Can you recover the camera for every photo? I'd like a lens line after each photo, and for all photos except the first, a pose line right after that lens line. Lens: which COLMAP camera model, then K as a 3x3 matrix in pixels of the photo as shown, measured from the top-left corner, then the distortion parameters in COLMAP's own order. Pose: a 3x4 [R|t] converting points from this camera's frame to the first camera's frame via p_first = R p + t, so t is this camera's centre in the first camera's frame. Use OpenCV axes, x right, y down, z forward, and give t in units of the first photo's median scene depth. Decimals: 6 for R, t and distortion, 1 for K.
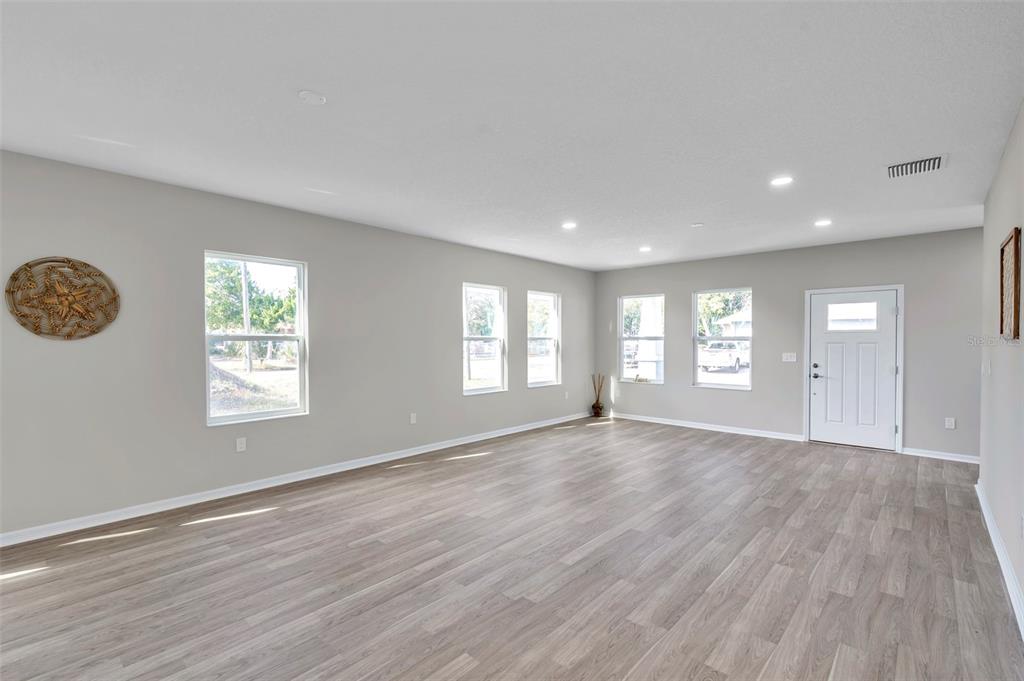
lens RADIAL K [[460.1, 0, 511.5], [0, 460.1, 343.7], [0, 0, 1]] dist [0.000611, -0.000145]
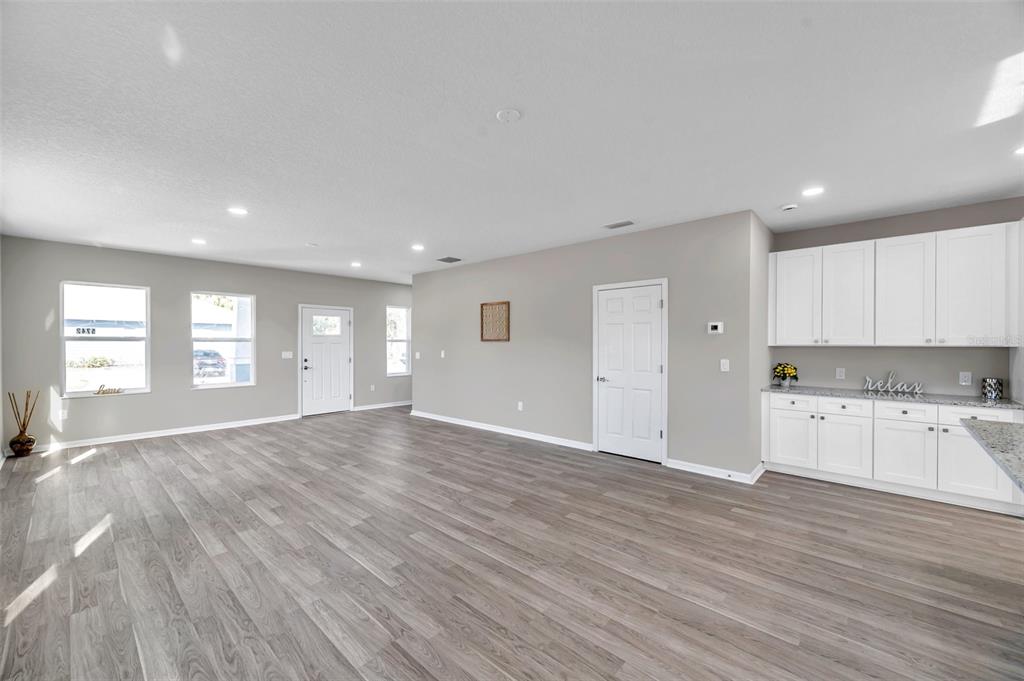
lens RADIAL K [[407.6, 0, 516.5], [0, 407.6, 345.3], [0, 0, 1]] dist [0.000464, 0.000216]
pose [[-0.012635, -0.006988, 0.999896, -1.108194], [0.007190, 0.999949, 0.007080, -0.002529], [-0.999894, 0.007279, -0.012584, 0.796222]]
